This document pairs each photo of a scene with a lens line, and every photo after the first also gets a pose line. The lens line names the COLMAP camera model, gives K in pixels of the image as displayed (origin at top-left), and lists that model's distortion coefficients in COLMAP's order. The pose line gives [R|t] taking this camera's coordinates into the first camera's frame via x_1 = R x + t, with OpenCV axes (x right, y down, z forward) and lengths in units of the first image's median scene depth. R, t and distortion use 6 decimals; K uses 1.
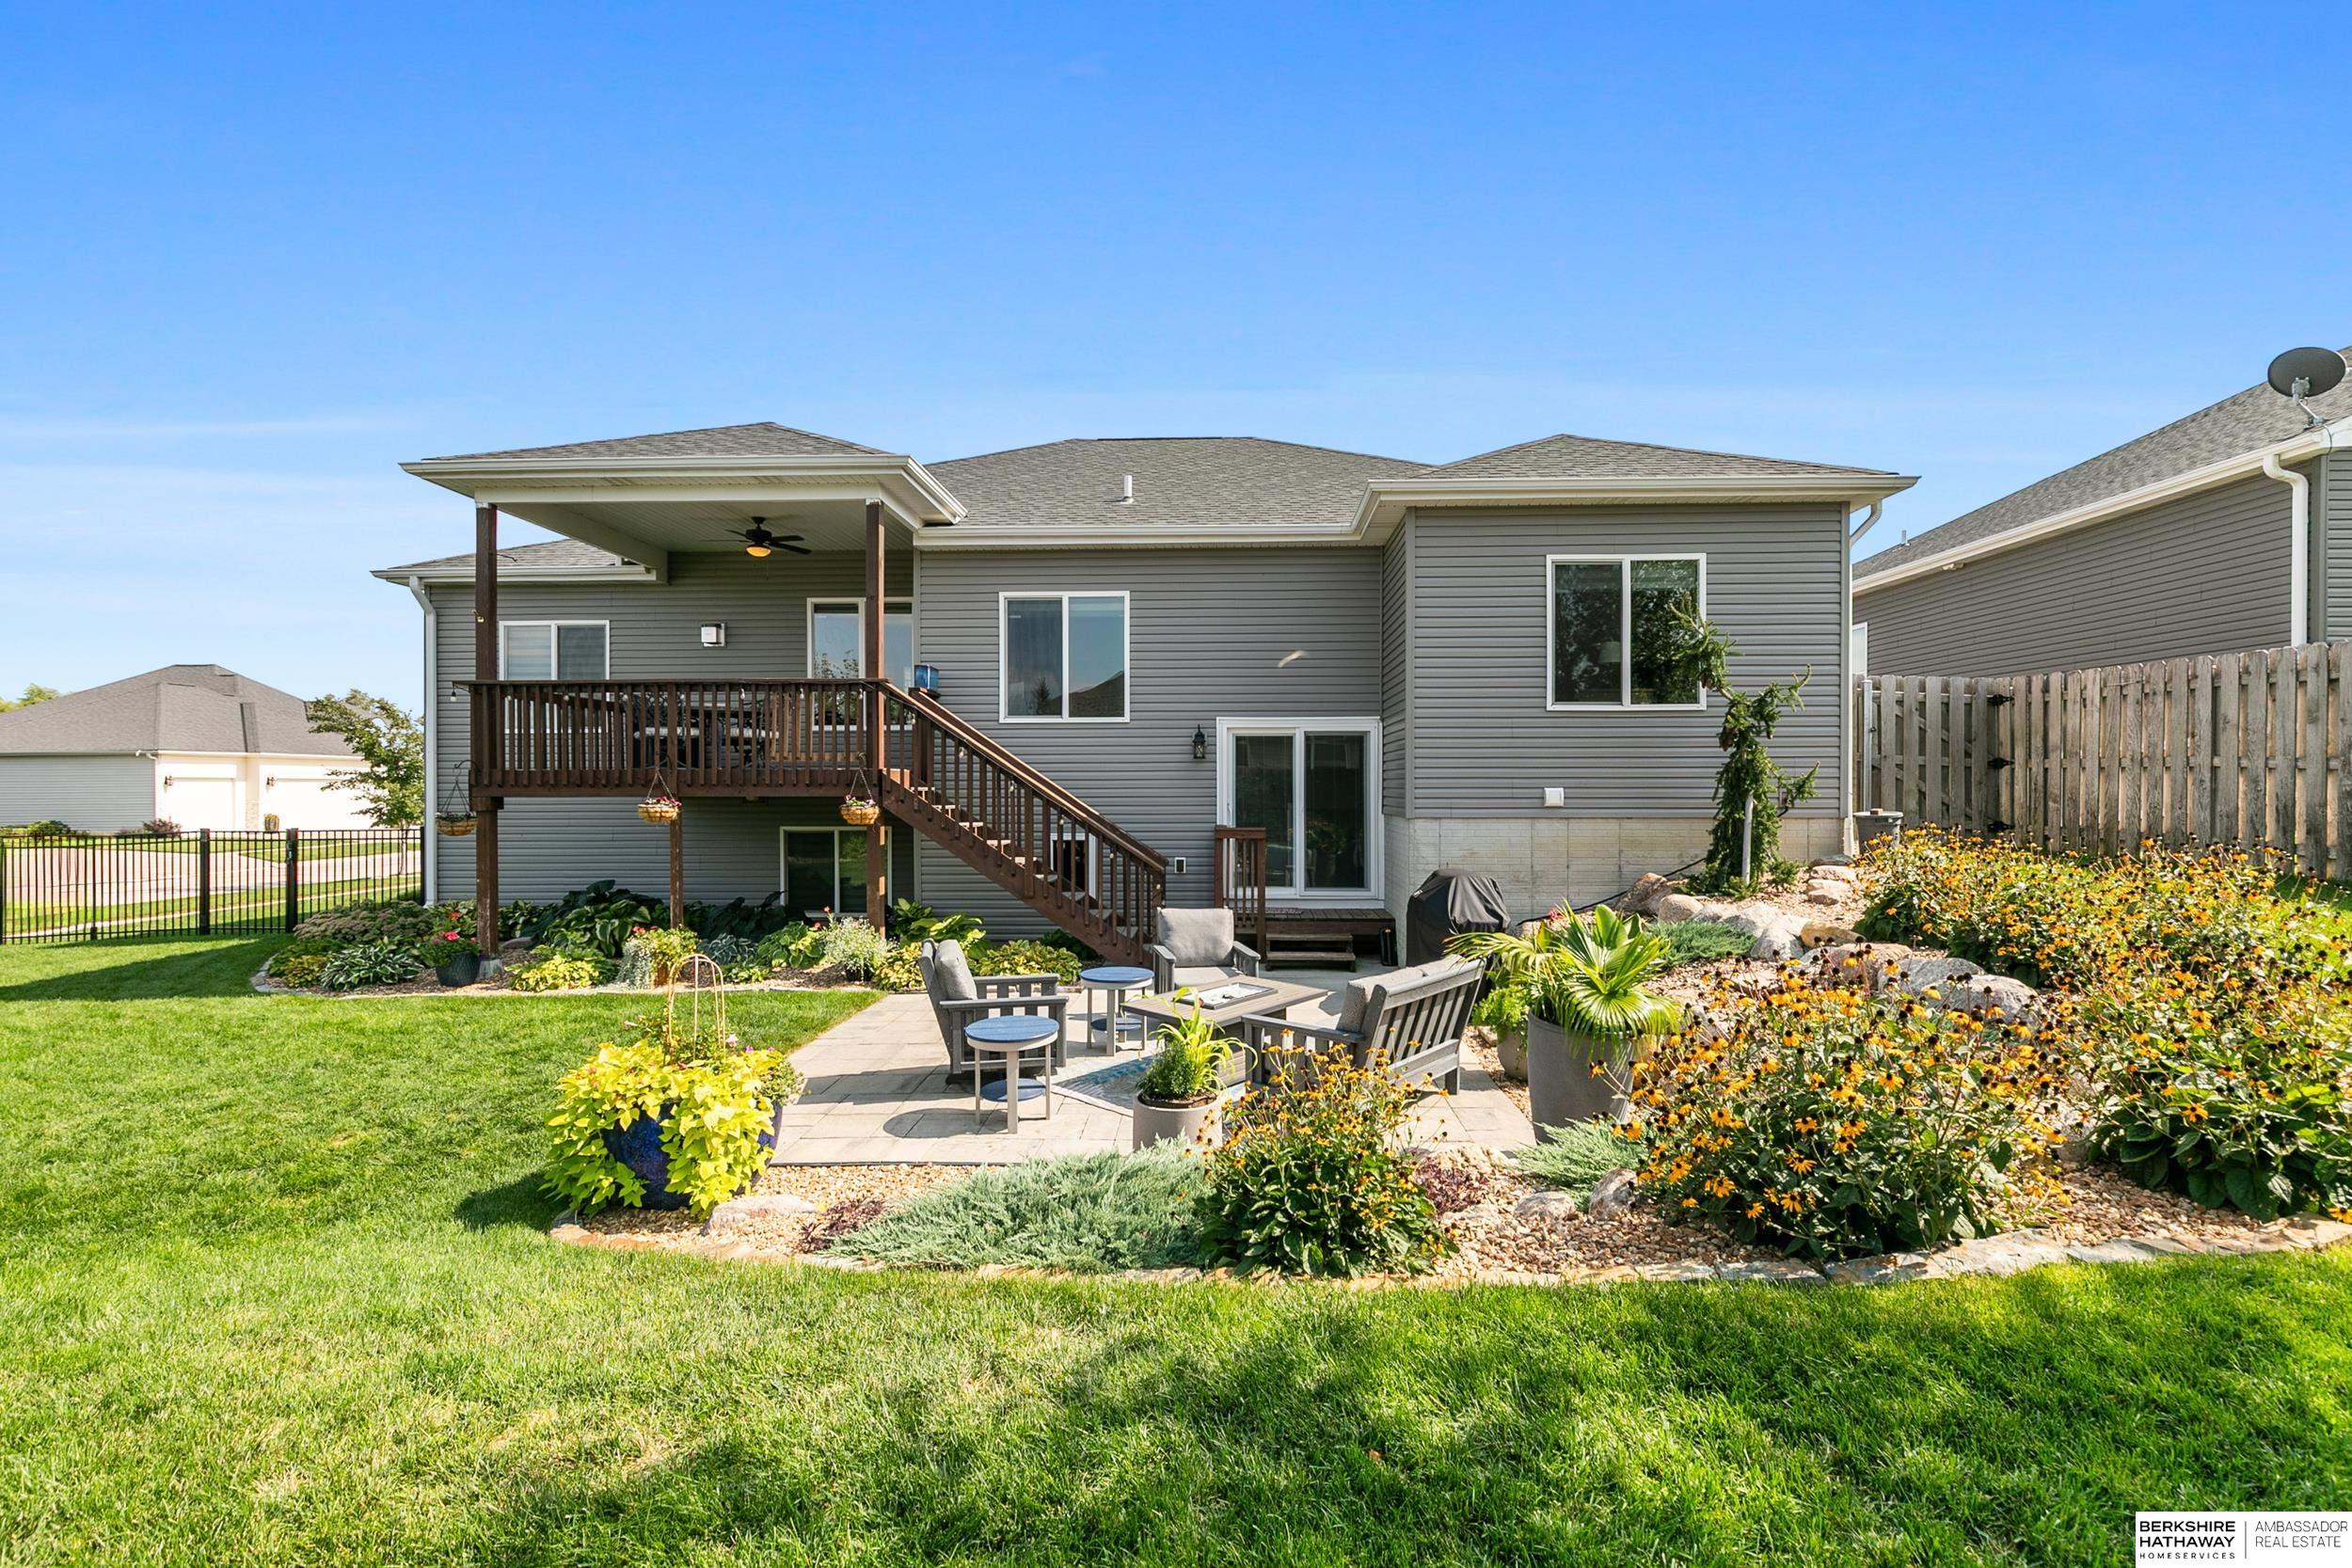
lens RADIAL K [[1057.9, 0, 1176.0], [0, 1057.9, 784.0], [0, 0, 1]] dist [-0.000209, 0.000060]
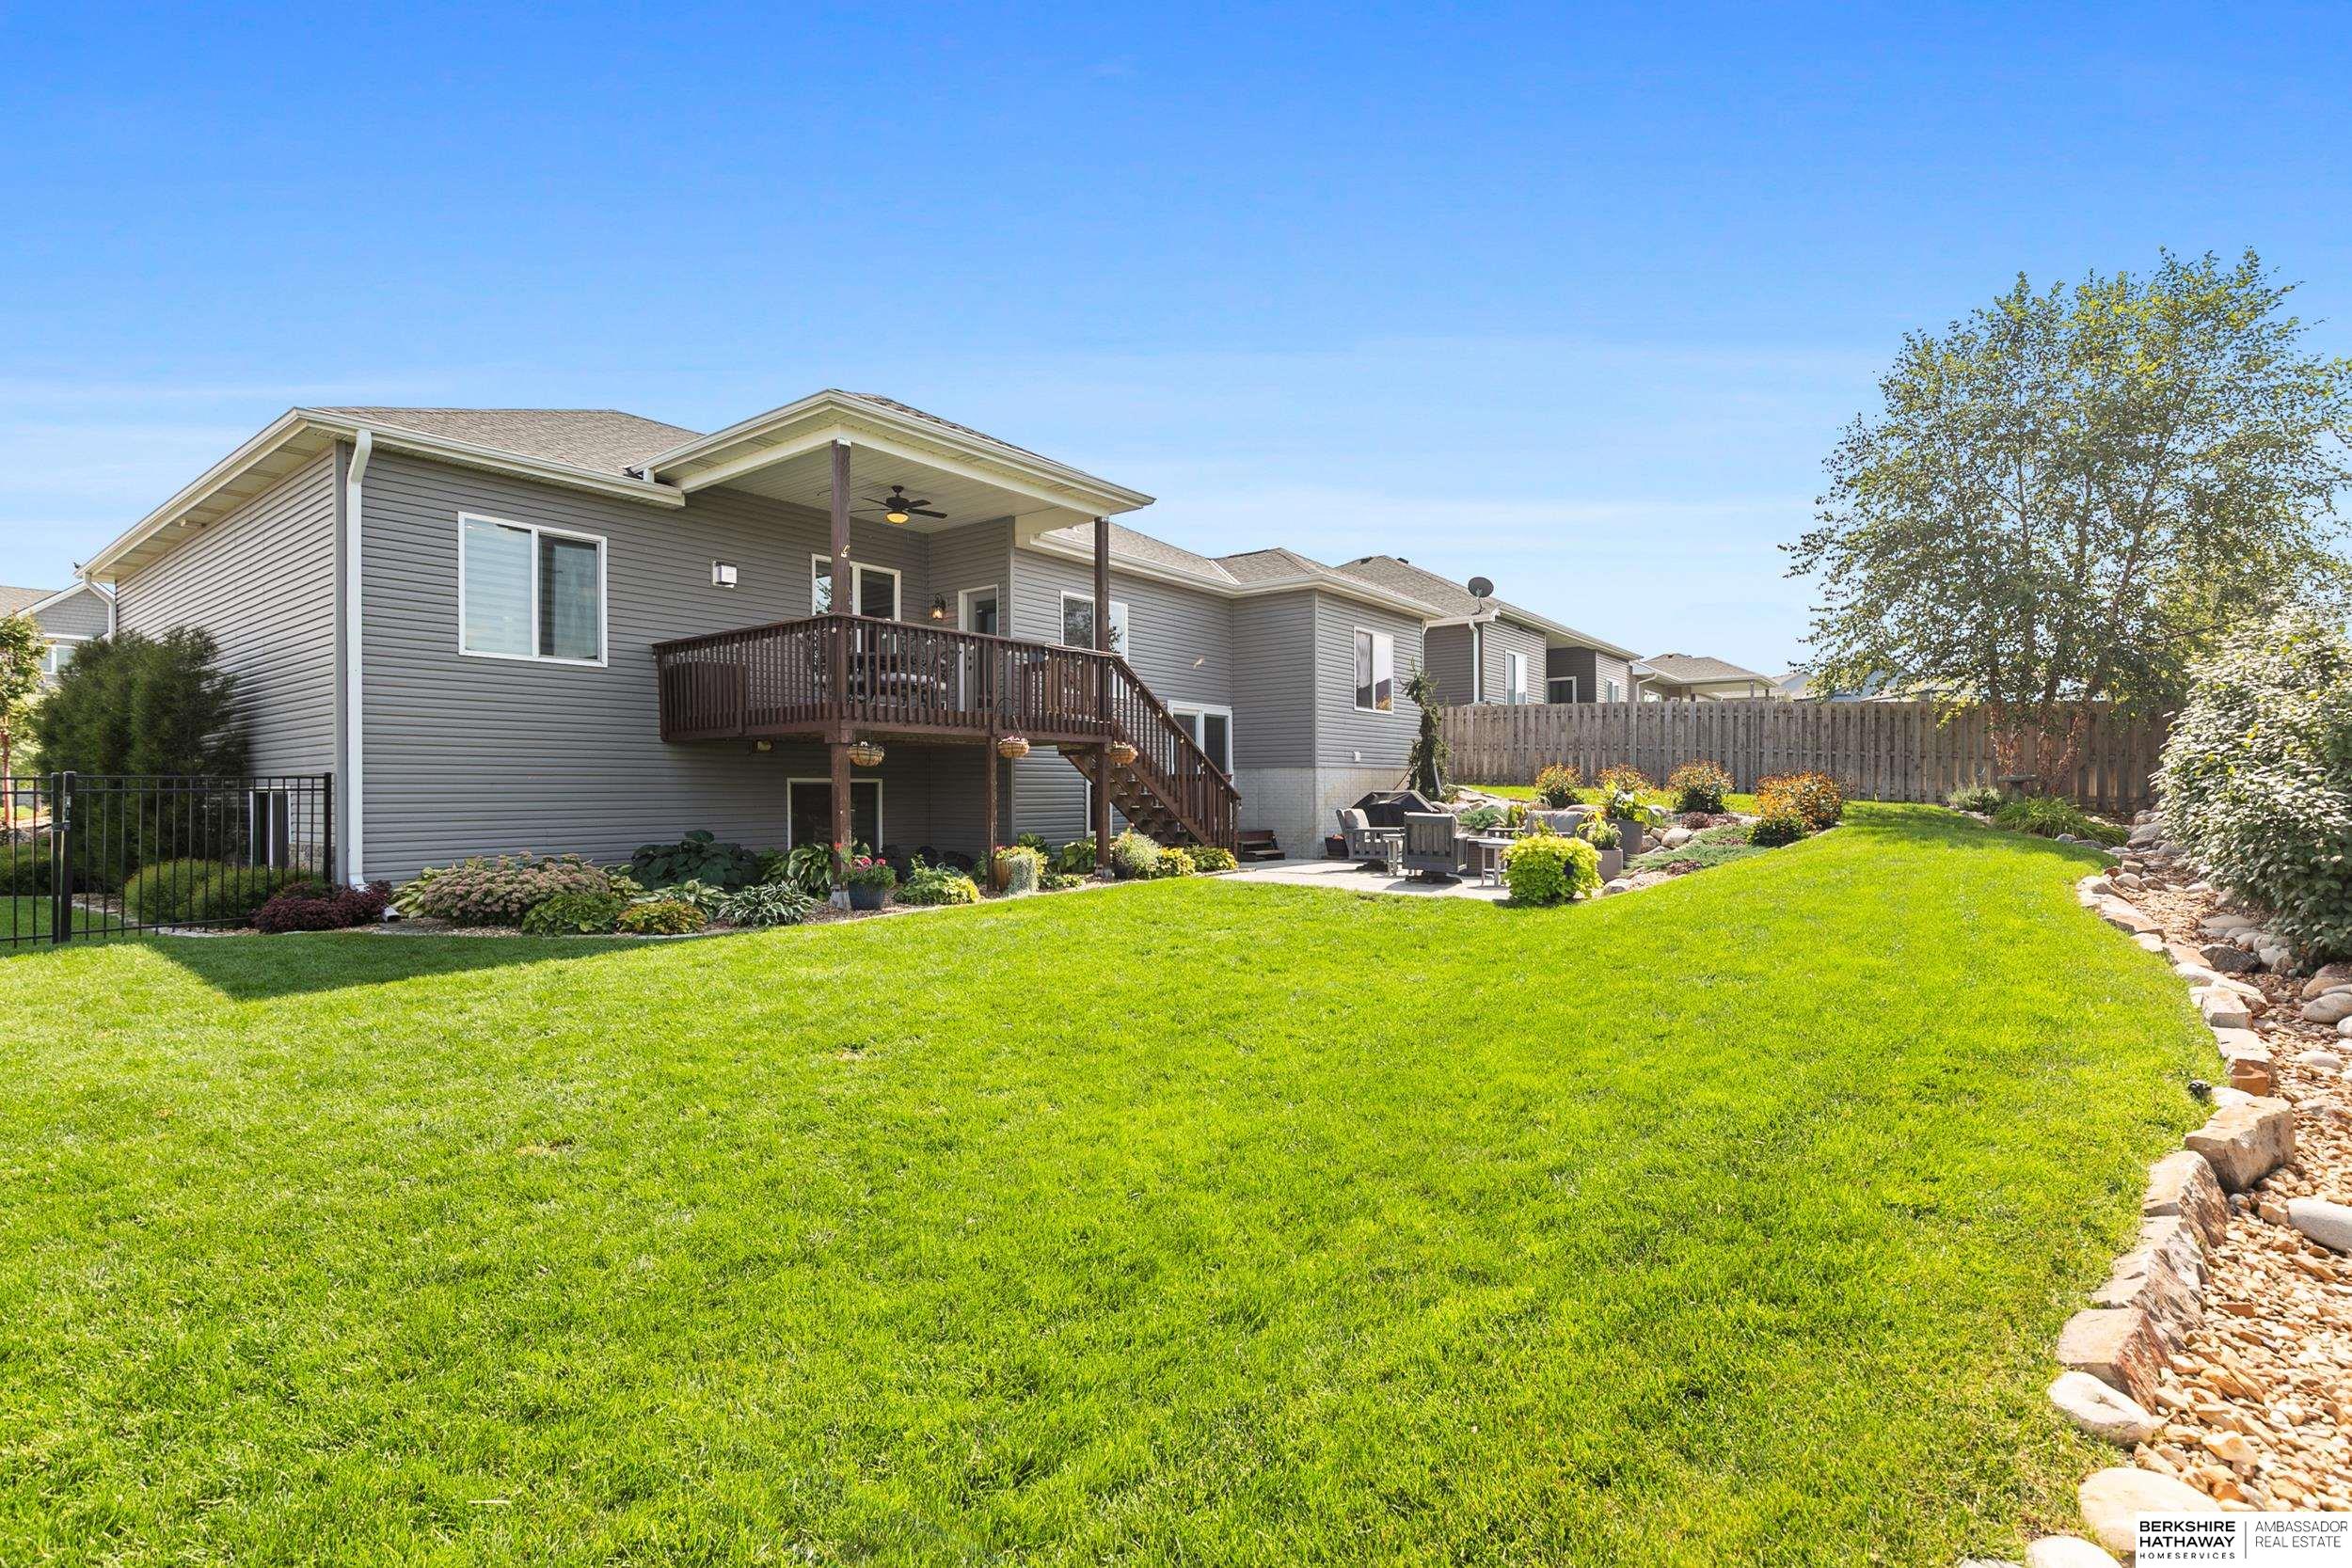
lens RADIAL K [[1138.1, 0, 1176.0], [0, 1138.1, 784.0], [0, 0, 1]] dist [-0.000992, -0.000089]
pose [[0.556408, 0.002223, 0.830906, -1.431856], [-0.006951, 0.999974, 0.001979, 0.056143], [-0.830880, -0.006877, 0.556409, 0.139545]]
